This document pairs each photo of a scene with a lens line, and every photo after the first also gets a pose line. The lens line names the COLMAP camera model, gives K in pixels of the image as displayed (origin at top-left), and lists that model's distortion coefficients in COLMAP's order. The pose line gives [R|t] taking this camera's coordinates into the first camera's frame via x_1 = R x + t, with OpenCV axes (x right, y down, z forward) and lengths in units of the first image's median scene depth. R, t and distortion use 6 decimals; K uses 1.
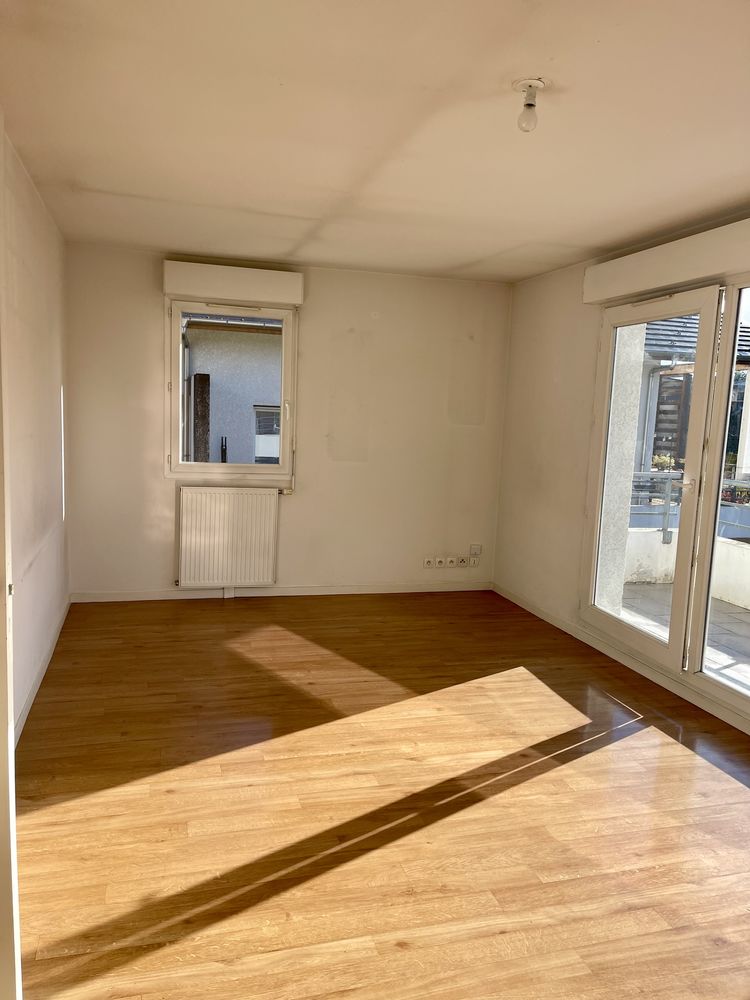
lens RADIAL K [[754.3, 0, 371.7], [0, 754.3, 502.9], [0, 0, 1]] dist [0.066213, -0.008081]
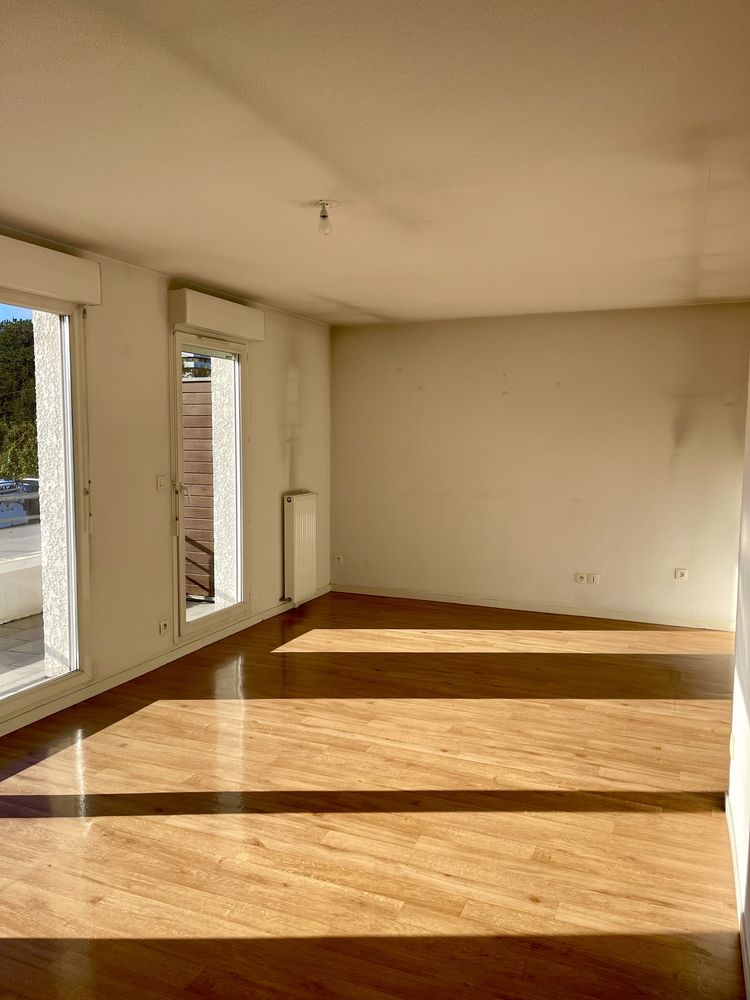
lens RADIAL K [[750.7, 0, 375.0], [0, 750.7, 500.0], [0, 0, 1]] dist [0.034432, -0.002849]
pose [[-0.781263, -0.100287, 0.616094, -0.631801], [0.043457, 0.975875, 0.213960, -0.258006], [-0.622688, 0.193933, -0.758057, 1.751627]]
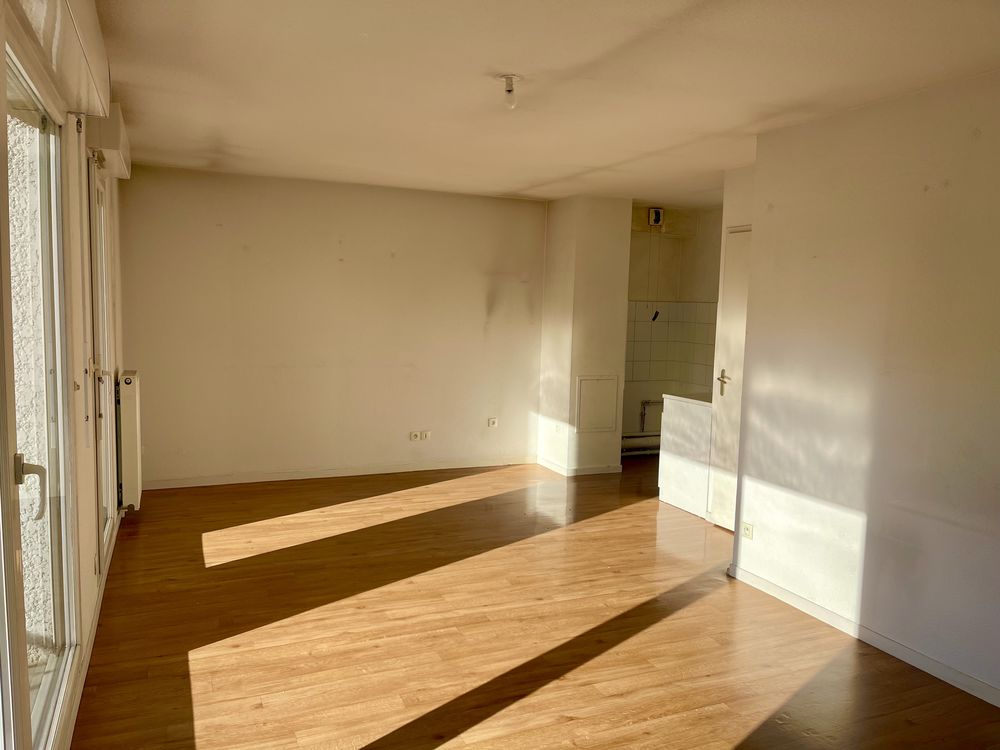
lens RADIAL K [[754.3, 0, 500.0], [0, 754.3, 375.0], [0, 0, 1]] dist [0.066213, -0.008081]
pose [[-0.989217, -0.053719, -0.136246, 0.322272], [-0.082899, 0.972303, 0.218527, -0.270412], [0.120733, 0.227465, -0.966273, 2.053084]]
